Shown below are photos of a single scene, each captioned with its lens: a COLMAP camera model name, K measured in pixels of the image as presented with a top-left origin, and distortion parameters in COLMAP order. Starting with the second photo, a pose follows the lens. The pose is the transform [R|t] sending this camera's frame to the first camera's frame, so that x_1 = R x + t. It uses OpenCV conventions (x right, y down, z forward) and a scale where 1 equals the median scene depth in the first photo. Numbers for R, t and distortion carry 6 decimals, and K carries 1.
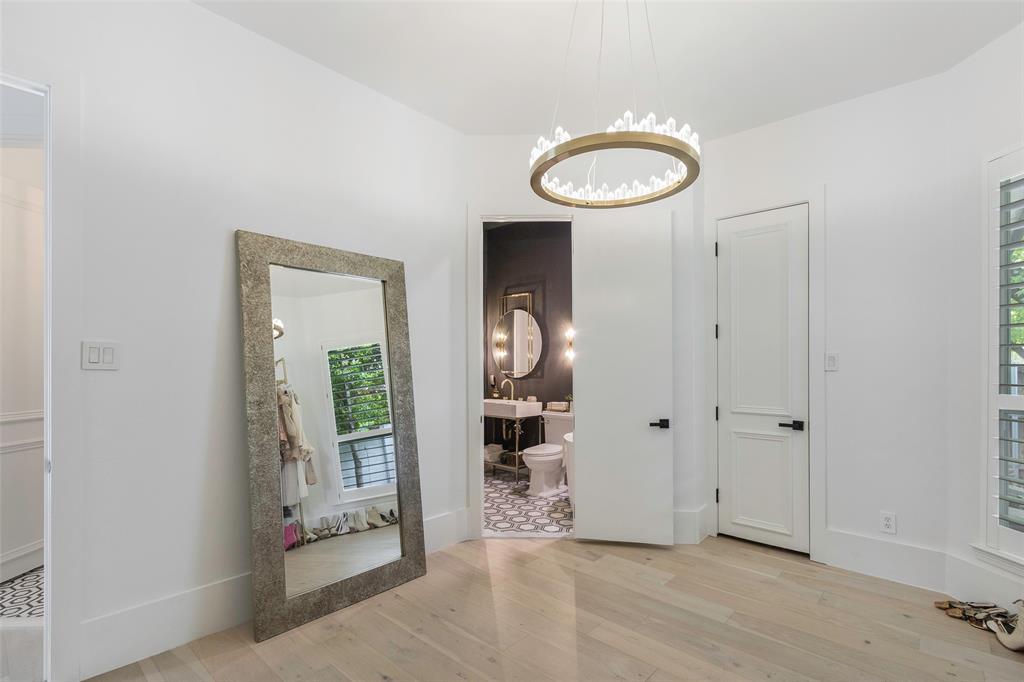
lens RADIAL K [[471.0, 0, 522.8], [0, 471.0, 361.4], [0, 0, 1]] dist [0.007058, -0.000033]
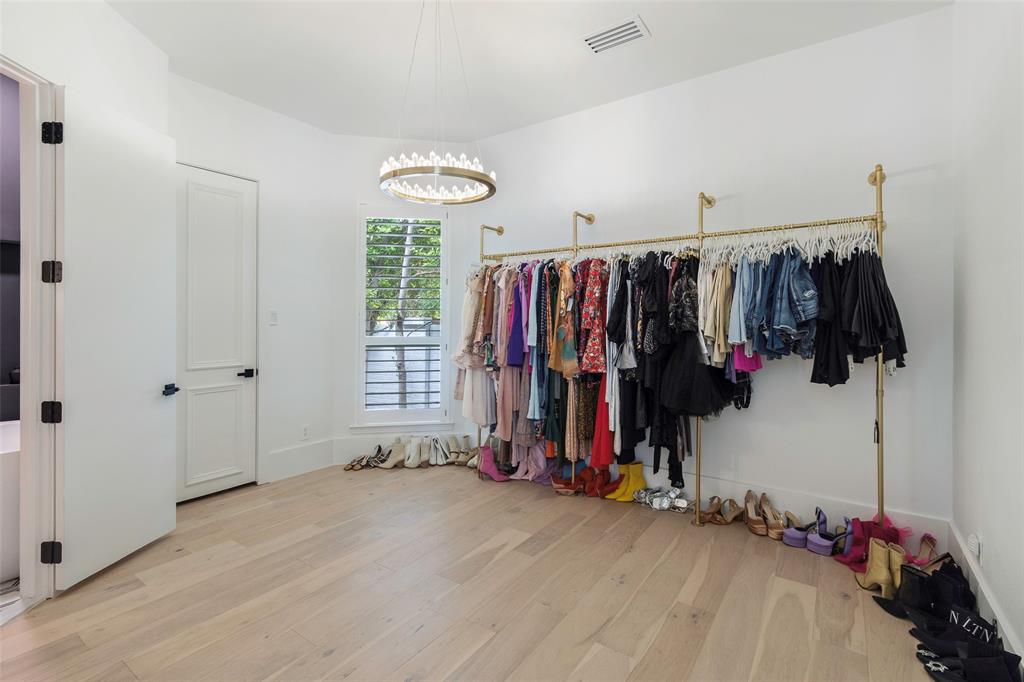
lens RADIAL K [[457.8, 0, 510.7], [0, 457.8, 322.4], [0, 0, 1]] dist [0.001775, 0.000320]
pose [[-0.096732, 0.002149, 0.995308, -0.582596], [0.006000, 0.999981, -0.001576, 0.019146], [-0.995292, 0.005820, -0.096743, 0.476343]]
